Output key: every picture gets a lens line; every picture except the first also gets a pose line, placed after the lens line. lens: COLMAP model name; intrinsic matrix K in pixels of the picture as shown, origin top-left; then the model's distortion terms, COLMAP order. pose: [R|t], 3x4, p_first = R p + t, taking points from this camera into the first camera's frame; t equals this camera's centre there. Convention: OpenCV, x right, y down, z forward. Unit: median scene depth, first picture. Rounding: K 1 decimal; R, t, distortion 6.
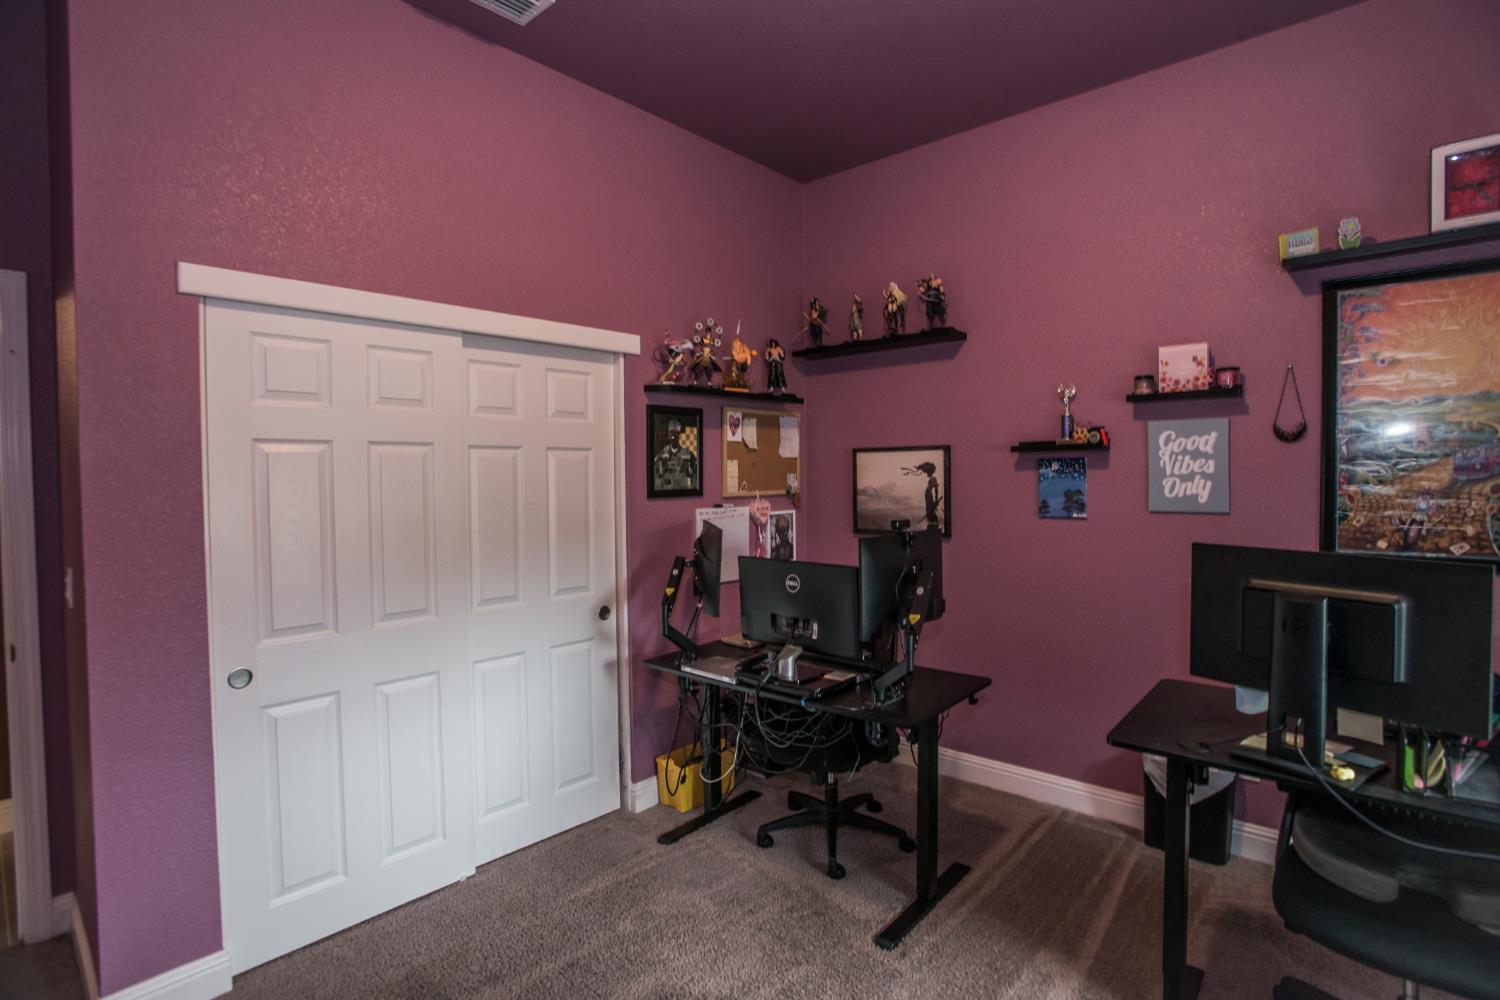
lens RADIAL K [[732.6, 0, 759.0], [0, 732.6, 489.9], [0, 0, 1]] dist [-0.067655, 0.031100]
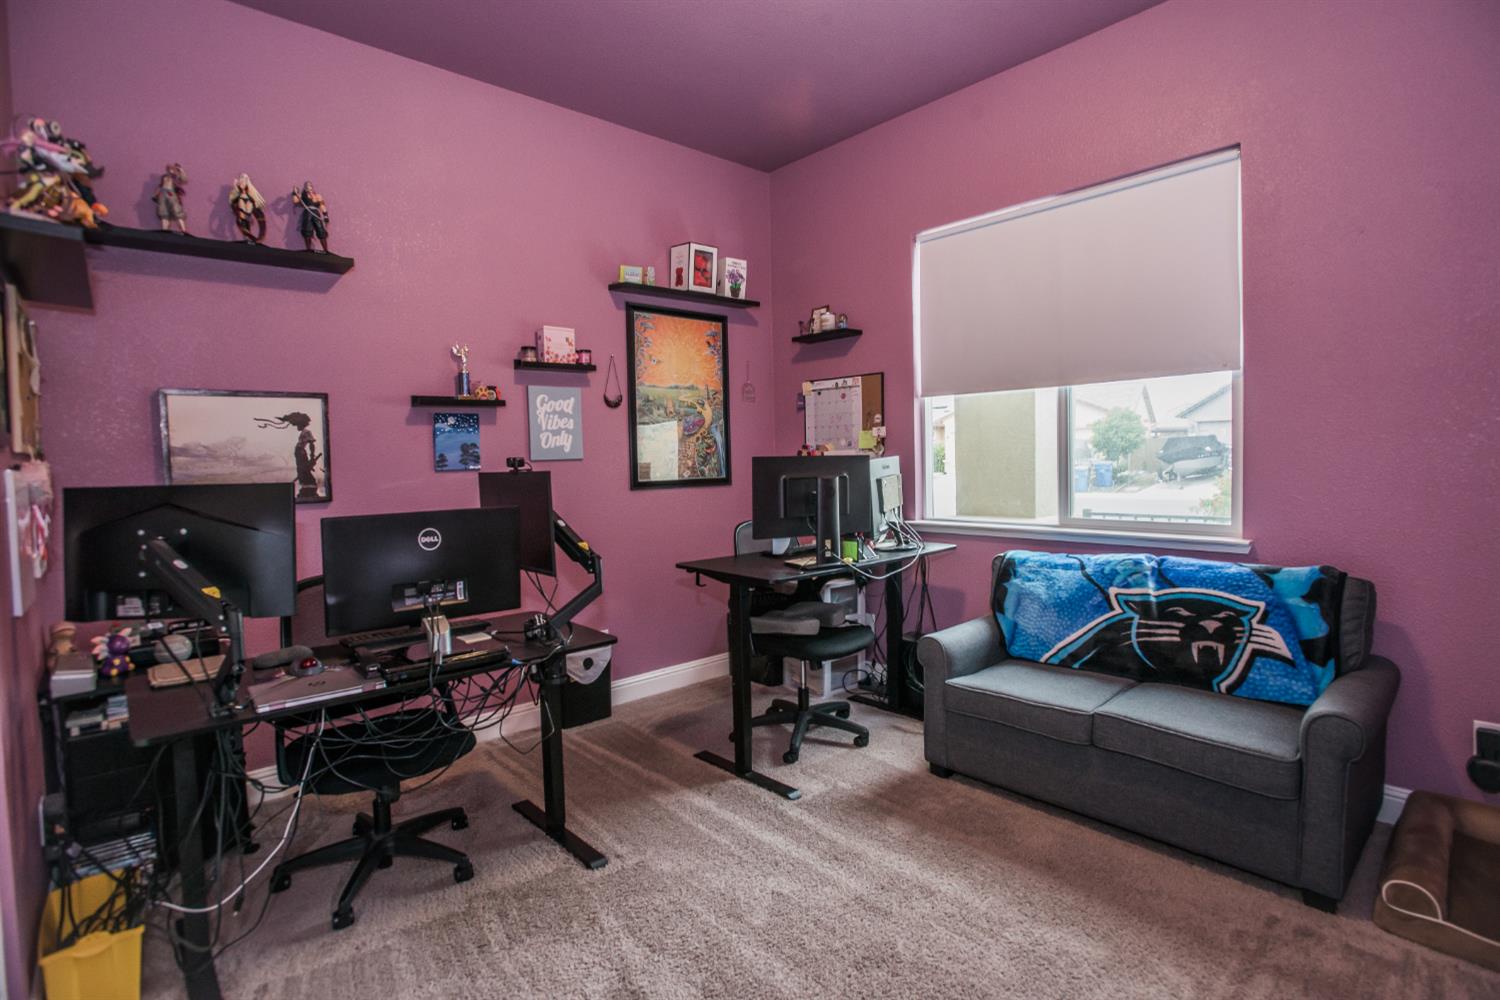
lens RADIAL K [[752.6, 0, 745.7], [0, 752.6, 491.9], [0, 0, 1]] dist [-0.056336, 0.025327]
pose [[0.107506, -0.035635, 0.993566, -0.673901], [0.048629, 0.998350, 0.030545, 0.062402], [-0.993014, 0.045032, 0.109061, 0.519853]]
